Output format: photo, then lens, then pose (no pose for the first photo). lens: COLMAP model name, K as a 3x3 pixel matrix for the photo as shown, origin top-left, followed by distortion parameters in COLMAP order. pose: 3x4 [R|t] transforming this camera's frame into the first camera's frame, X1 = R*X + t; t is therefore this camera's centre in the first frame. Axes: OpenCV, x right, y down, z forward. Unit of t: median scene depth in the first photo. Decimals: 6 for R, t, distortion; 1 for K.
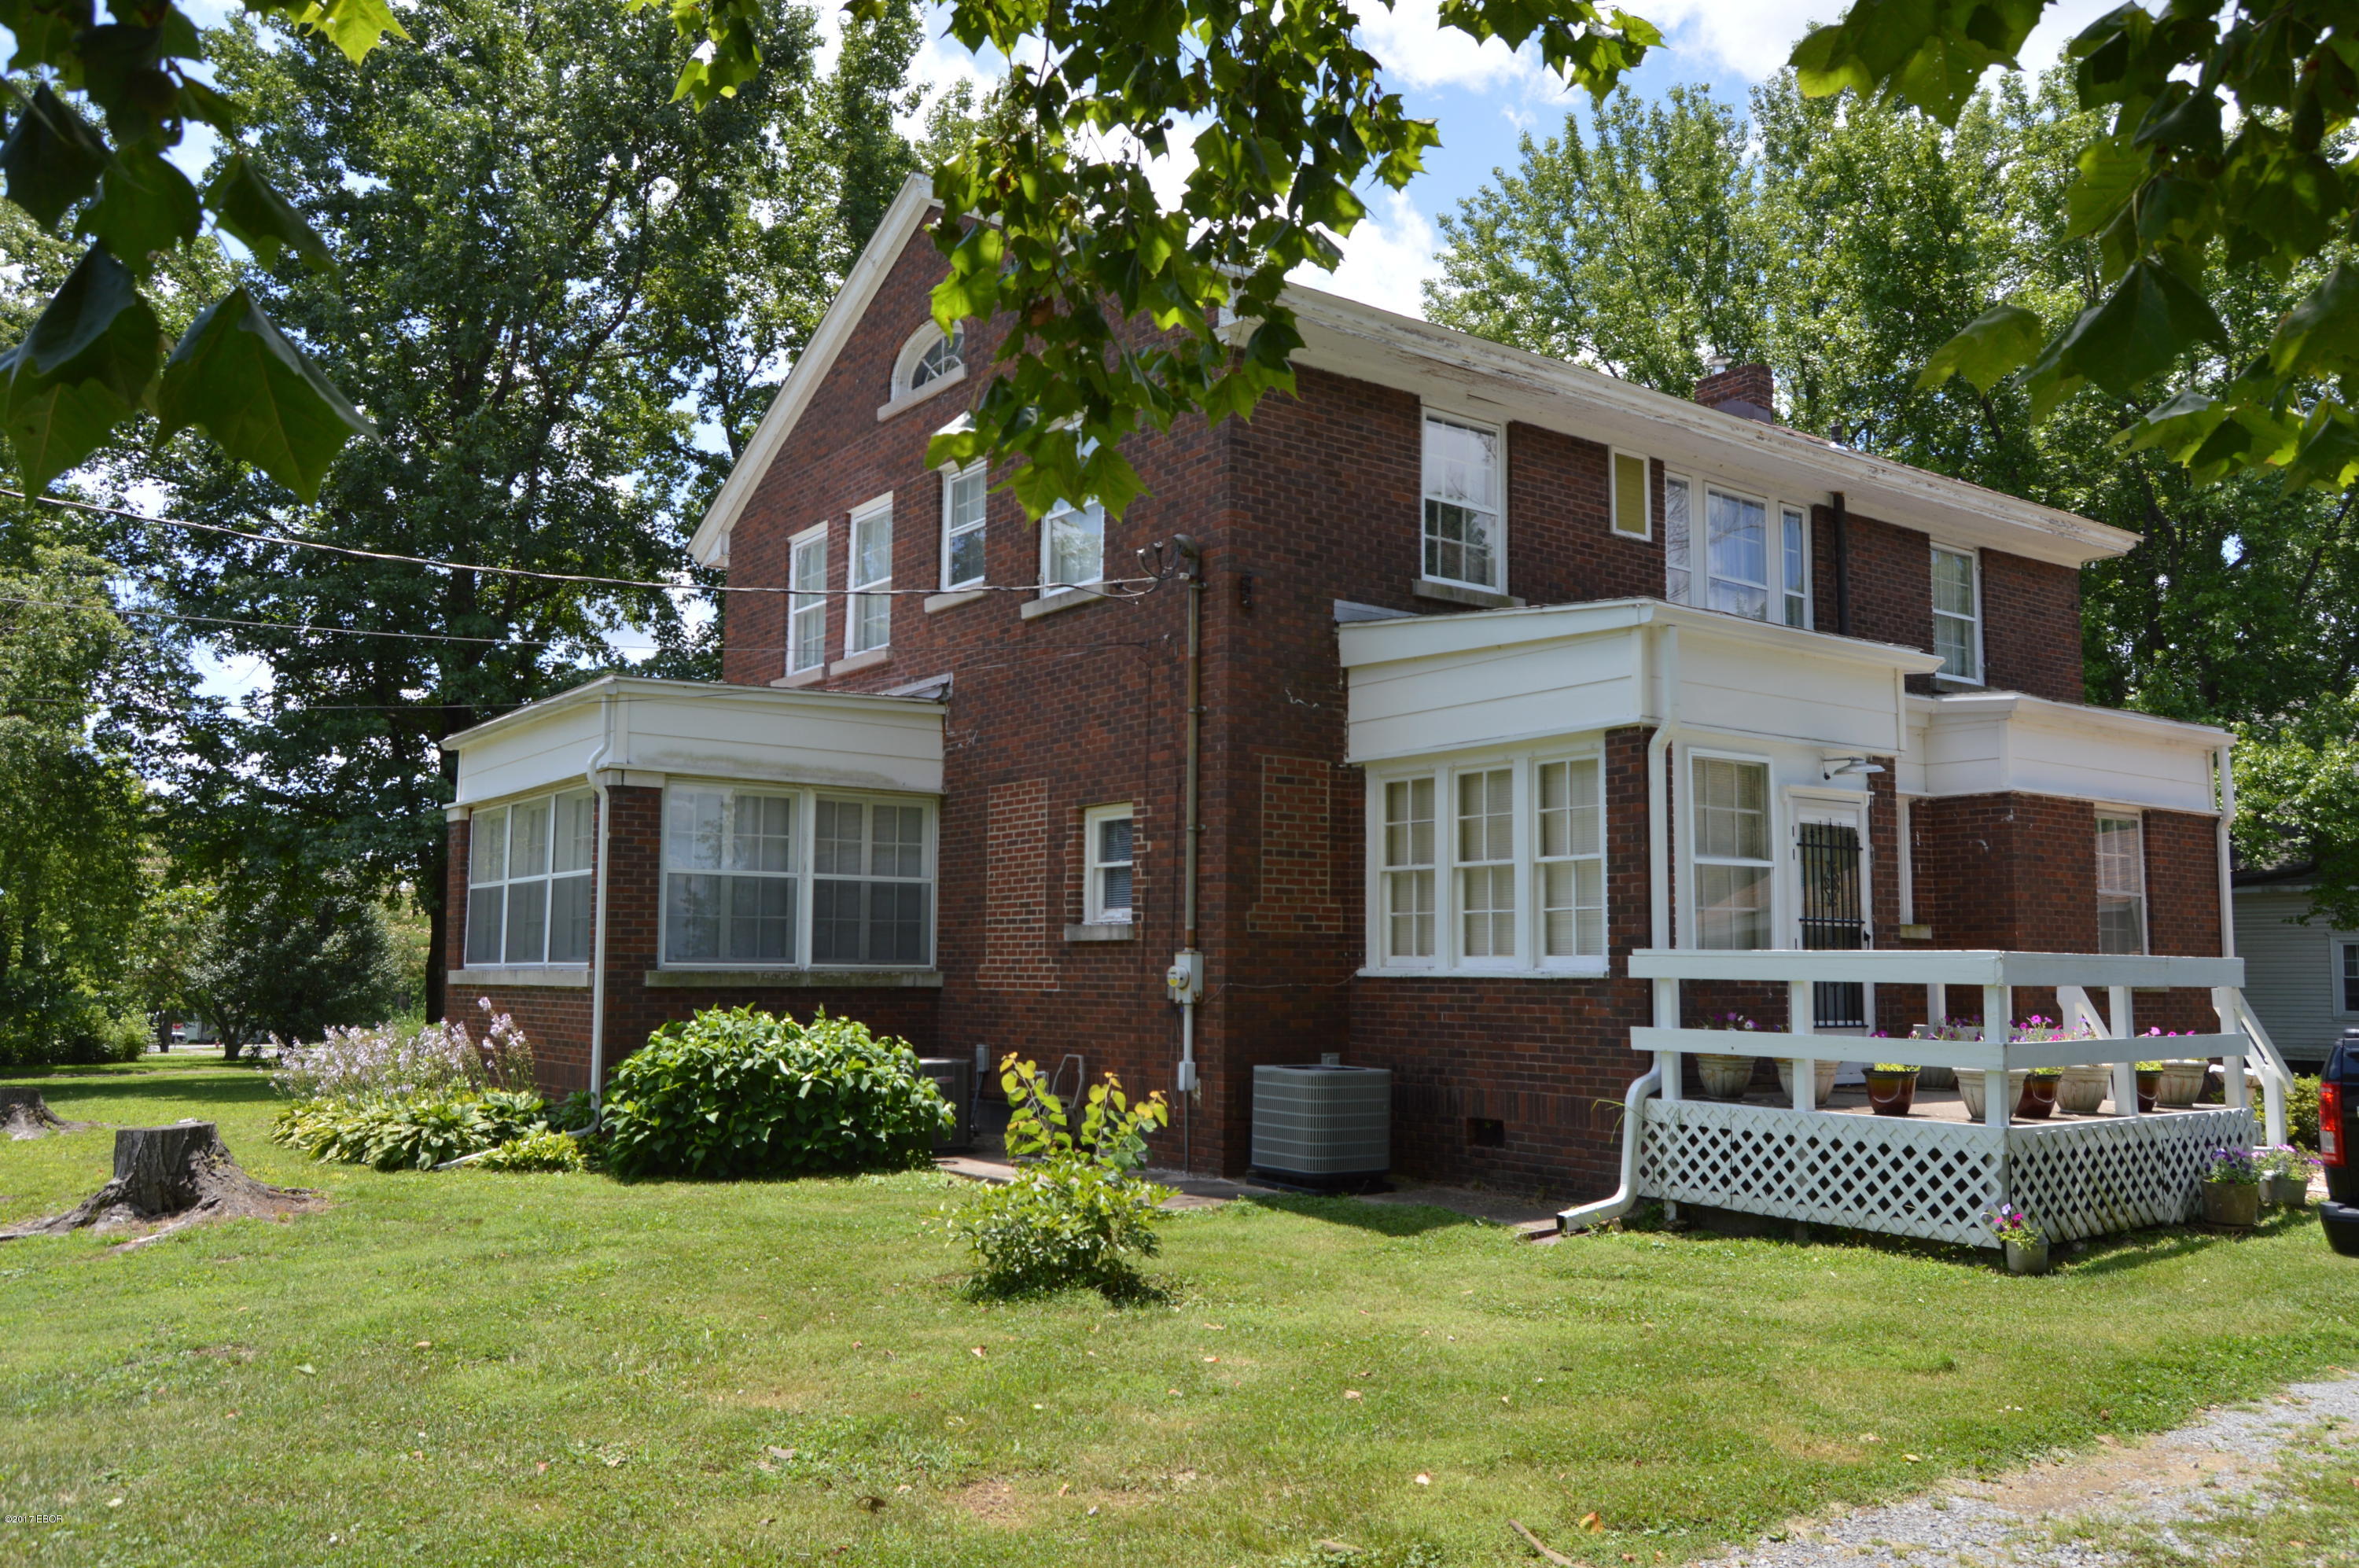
lens RADIAL K [[1870.3, 0, 1180.5], [0, 1870.3, 778.6], [0, 0, 1]] dist [-0.018275, 0.009482]
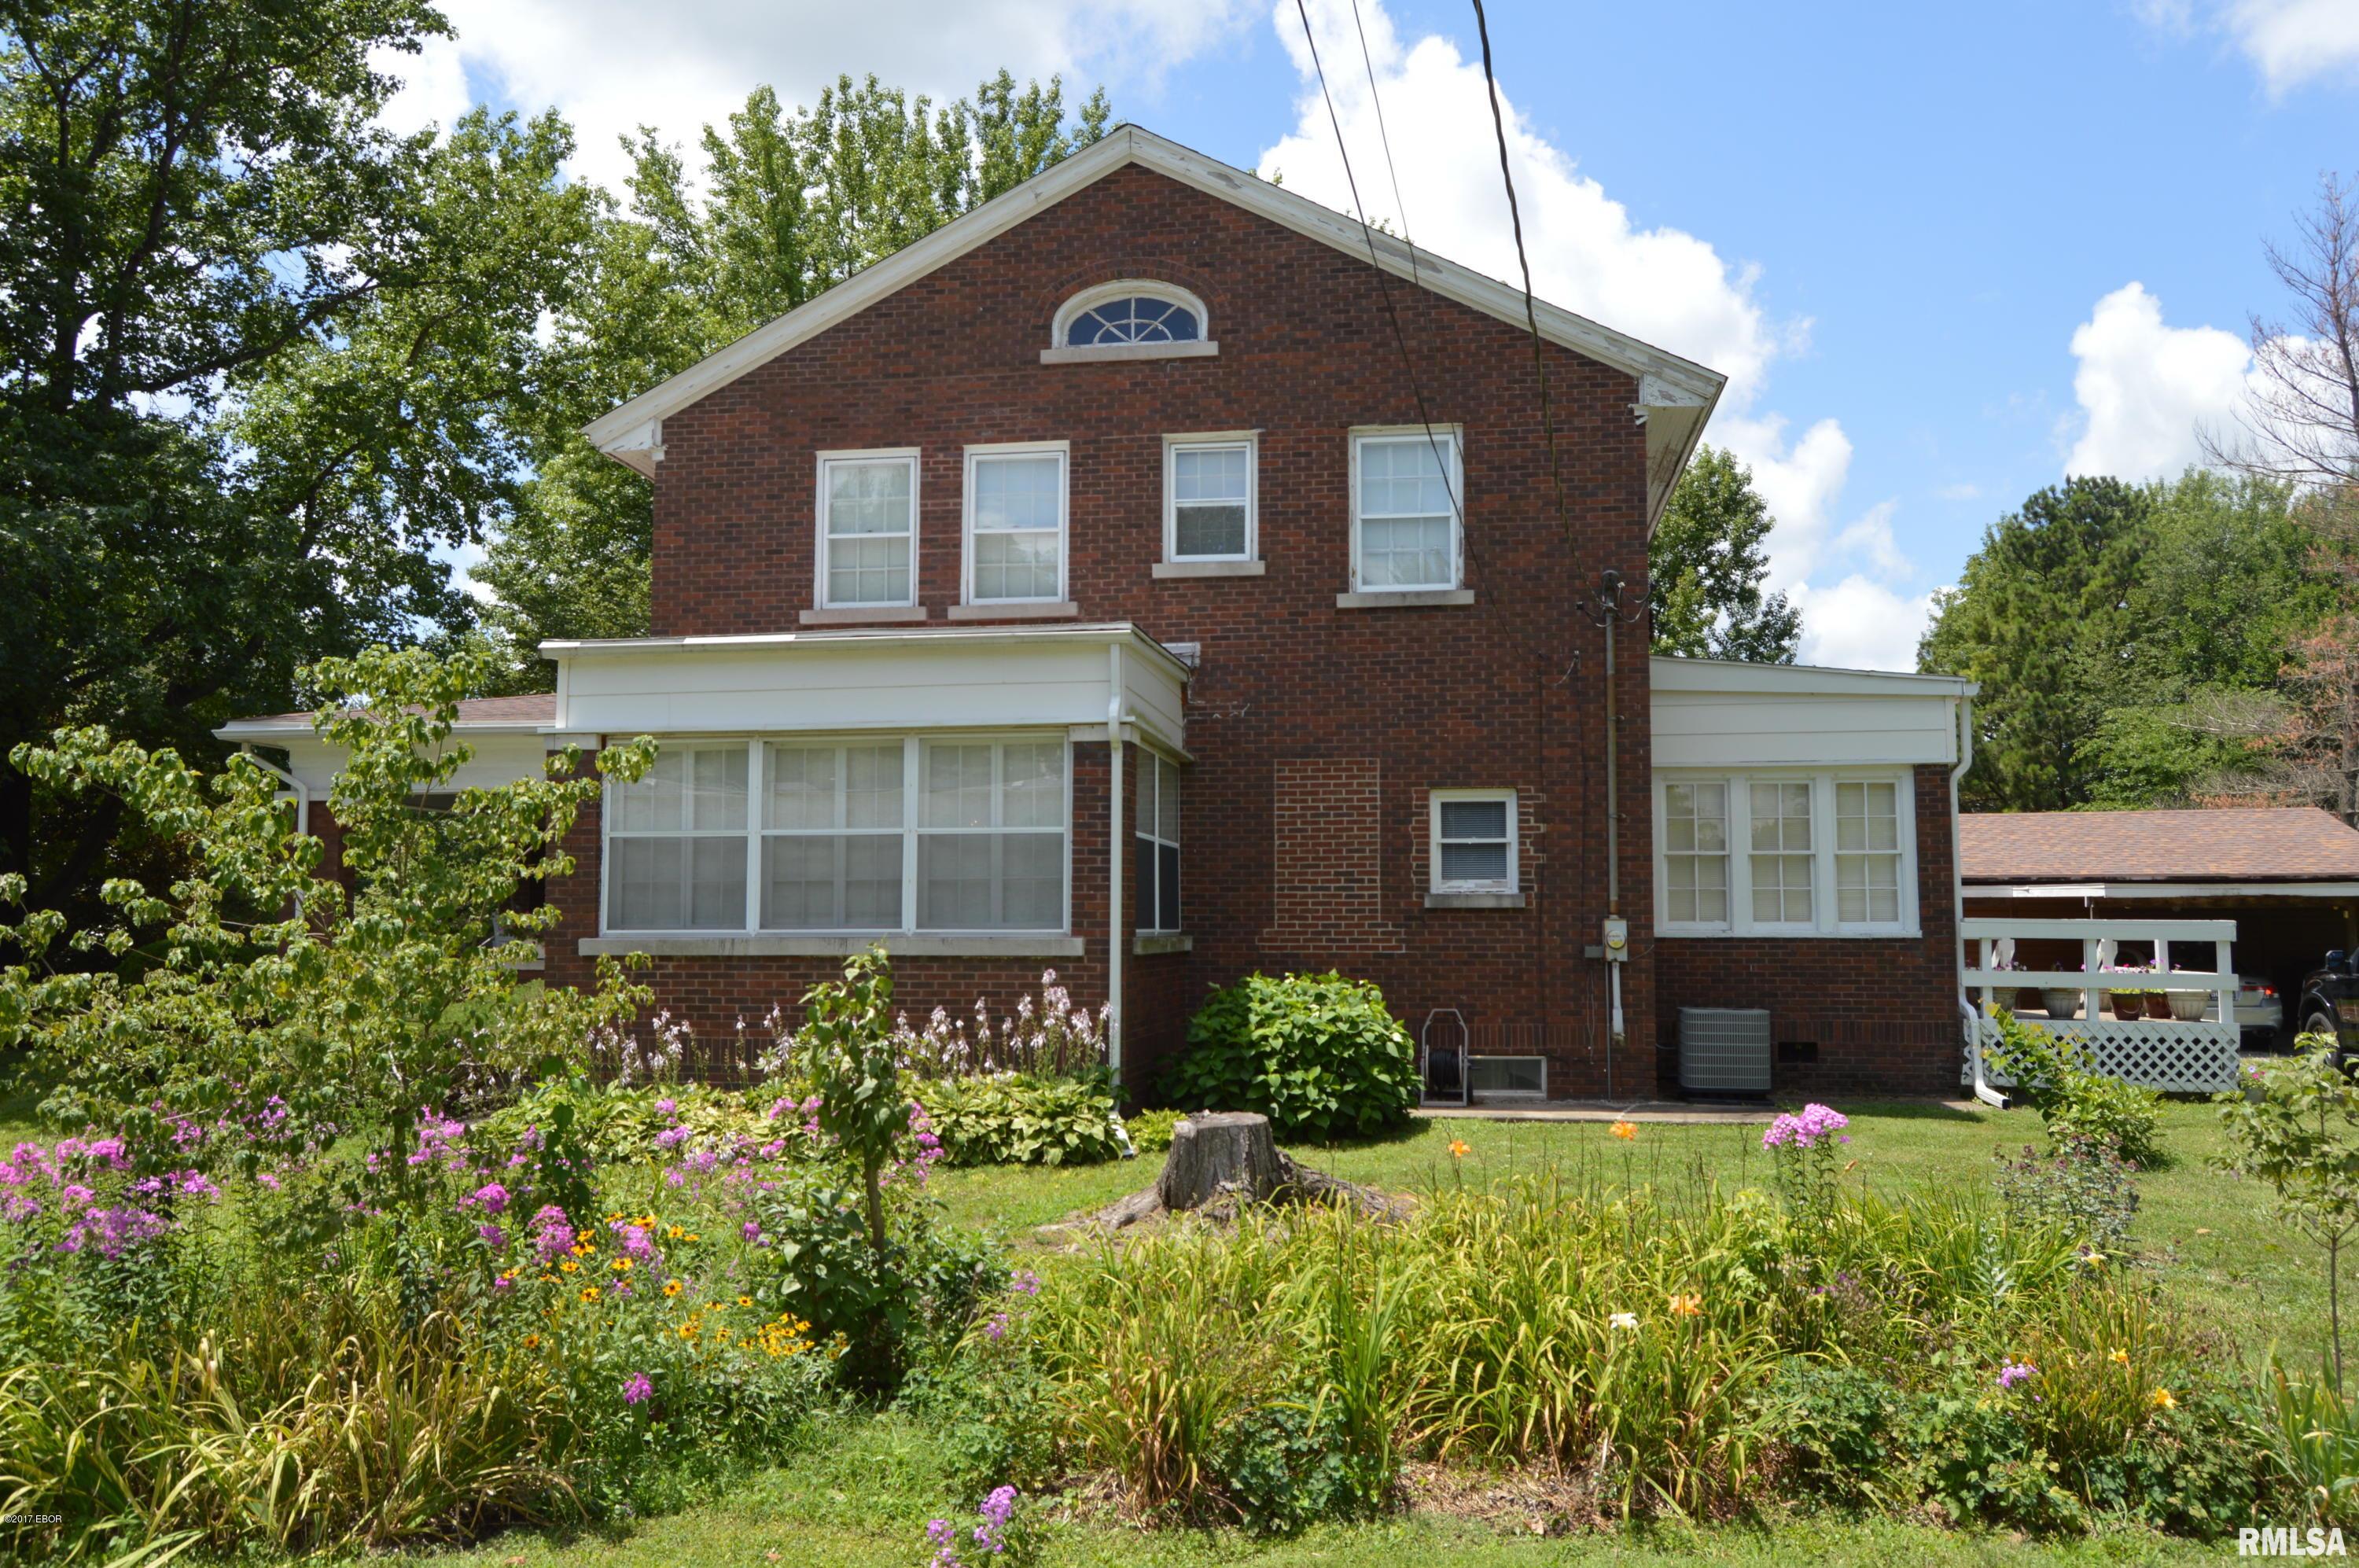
lens RADIAL K [[1870.3, 0, 1180.8], [0, 1870.3, 785.0], [0, 0, 1]] dist [-0.018275, 0.009482]
pose [[0.702406, 0.046545, 0.710253, -1.029252], [-0.071733, 0.997408, 0.005577, 0.019120], [-0.708152, -0.054866, 0.703925, 0.340789]]
